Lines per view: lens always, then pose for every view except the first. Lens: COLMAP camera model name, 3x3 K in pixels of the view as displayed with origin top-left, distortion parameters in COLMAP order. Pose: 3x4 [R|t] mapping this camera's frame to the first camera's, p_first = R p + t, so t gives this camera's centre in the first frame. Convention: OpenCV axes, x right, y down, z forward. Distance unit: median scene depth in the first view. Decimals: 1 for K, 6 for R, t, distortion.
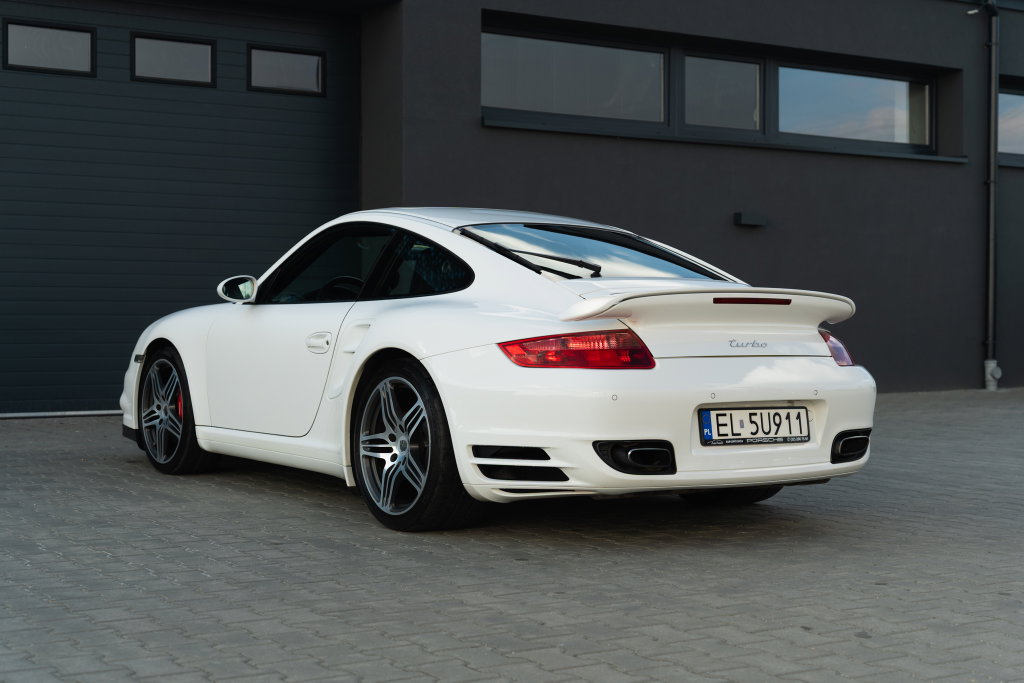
lens RADIAL K [[1553.9, 0, 514.8], [0, 1553.9, 350.9], [0, 0, 1]] dist [-0.070053, 0.000000]
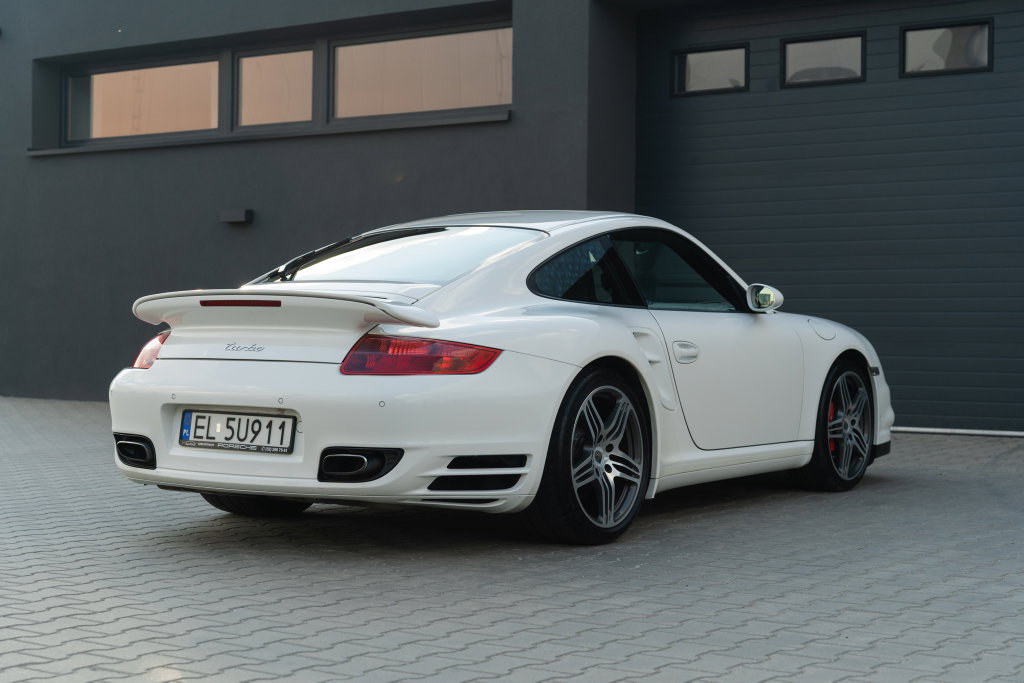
lens RADIAL K [[1683.4, 0, 523.9], [0, 1683.4, 390.4], [0, 0, 1]] dist [-0.044995, 0.000000]
pose [[0.355451, 0.028818, -0.934251, 1.040413], [-0.020378, 0.999526, 0.023079, -0.004625], [0.934473, 0.010835, 0.355869, 0.687177]]
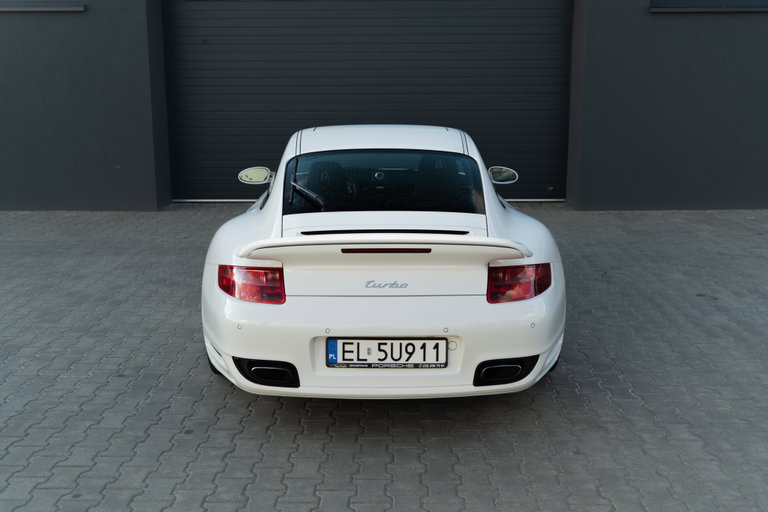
lens RADIAL K [[859.3, 0, 383.2], [0, 859.3, 256.8], [0, 0, 1]] dist [0.013927, 0.000000]
pose [[0.822649, 0.101251, -0.559462, 0.453083], [-0.001664, 0.984440, 0.175715, -0.125280], [0.568547, -0.143621, 0.810017, 0.400027]]
